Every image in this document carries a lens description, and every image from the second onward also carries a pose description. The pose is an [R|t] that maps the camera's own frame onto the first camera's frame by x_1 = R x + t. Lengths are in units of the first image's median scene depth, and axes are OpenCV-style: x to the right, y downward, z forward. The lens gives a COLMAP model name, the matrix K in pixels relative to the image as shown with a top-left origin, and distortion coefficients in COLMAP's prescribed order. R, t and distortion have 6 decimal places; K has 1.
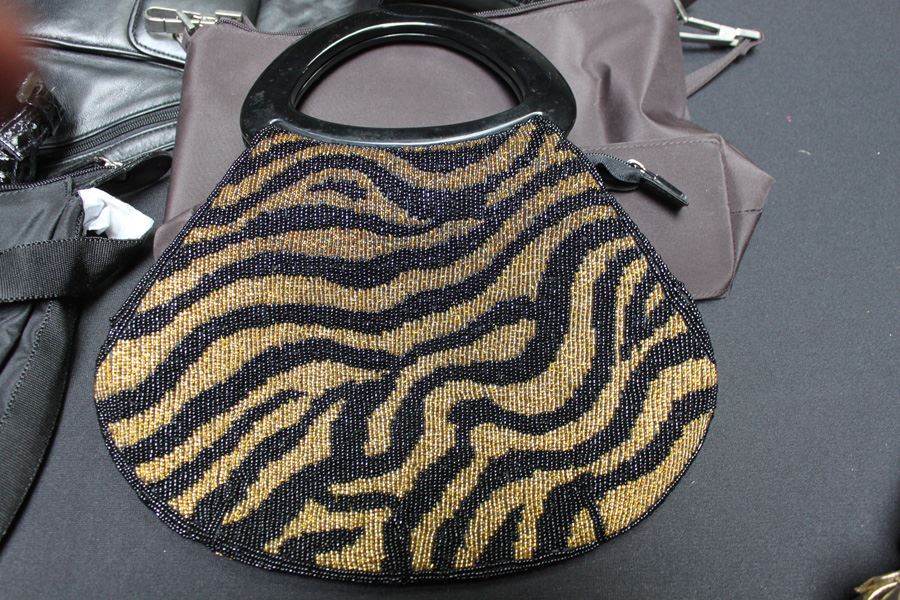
lens RADIAL K [[939.6, 0, 449.1], [0, 939.6, 356.0], [0, 0, 1]] dist [-0.110502, 0.062121]
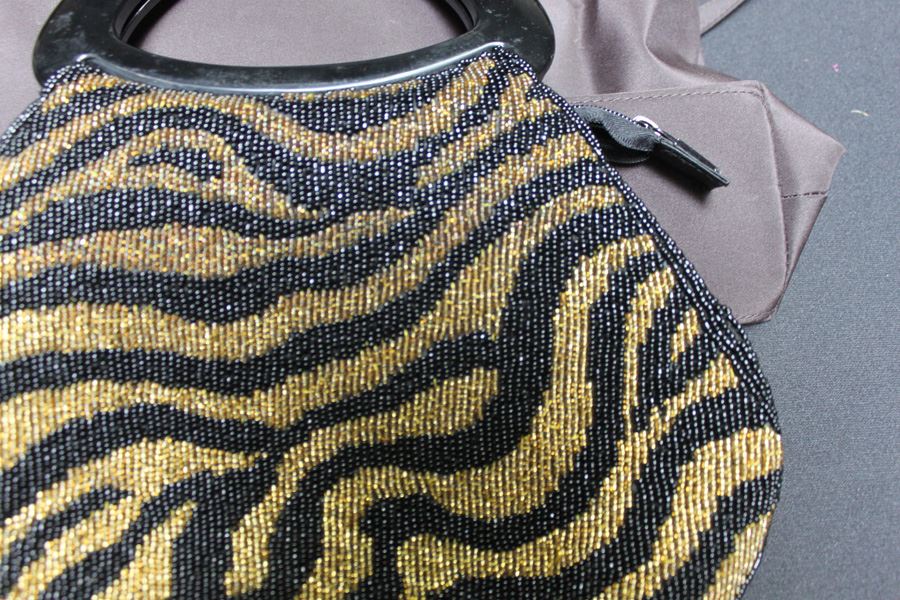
lens RADIAL K [[939.6, 0, 449.1], [0, 939.6, 356.0], [0, 0, 1]] dist [-0.110502, 0.062121]
pose [[0.998273, -0.014679, 0.056881, 0.023787], [0.013845, 0.999791, 0.015029, -0.057330], [-0.057090, -0.014215, 0.998268, 0.376828]]
